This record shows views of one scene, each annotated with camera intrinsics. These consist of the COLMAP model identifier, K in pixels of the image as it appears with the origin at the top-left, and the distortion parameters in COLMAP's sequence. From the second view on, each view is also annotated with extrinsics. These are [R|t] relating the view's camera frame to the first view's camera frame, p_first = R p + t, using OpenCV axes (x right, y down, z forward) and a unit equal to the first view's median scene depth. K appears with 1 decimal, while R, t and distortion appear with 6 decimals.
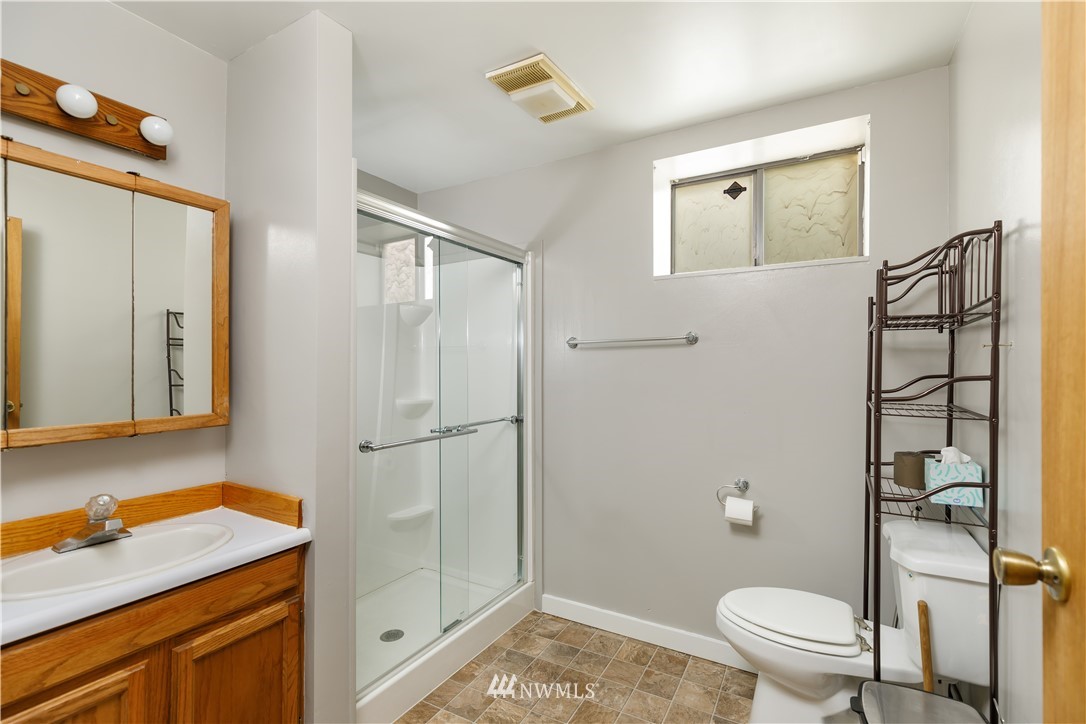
lens RADIAL K [[495.2, 0, 545.3], [0, 495.2, 364.7], [0, 0, 1]] dist [0.003496, -0.000282]
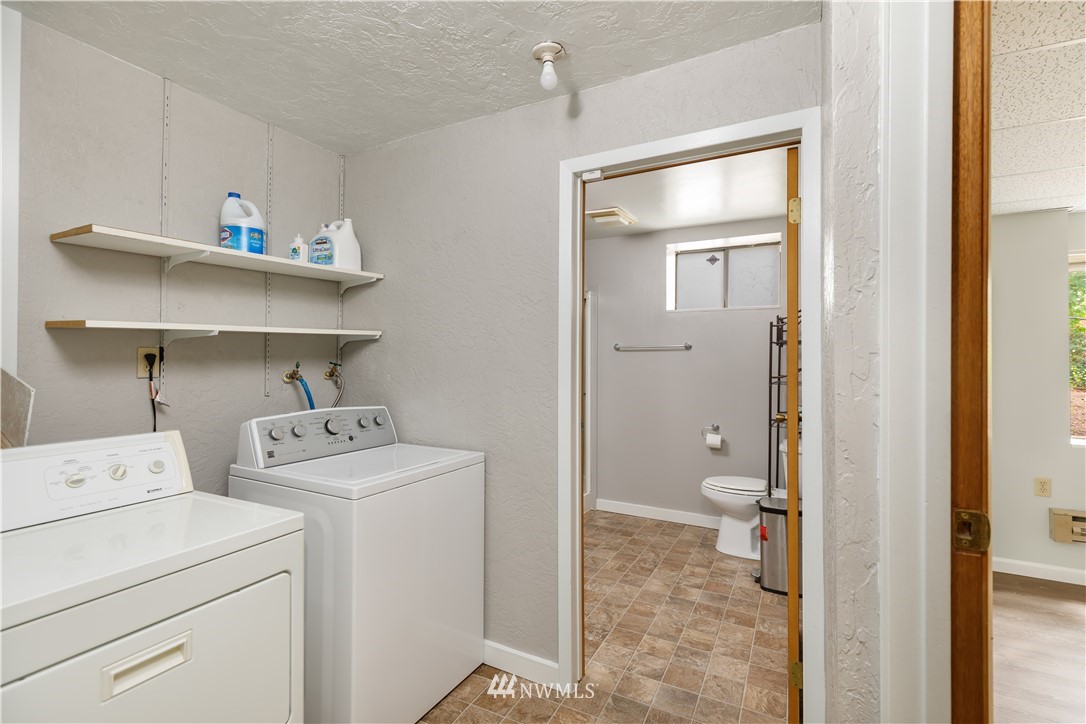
lens RADIAL K [[495.2, 0, 541.3], [0, 495.2, 357.9], [0, 0, 1]] dist [0.003496, -0.000282]
pose [[0.999845, 0.006000, 0.016545, -0.255375], [-0.005919, 0.999970, -0.004988, 0.001135], [-0.016575, 0.004890, 0.999851, -0.754954]]
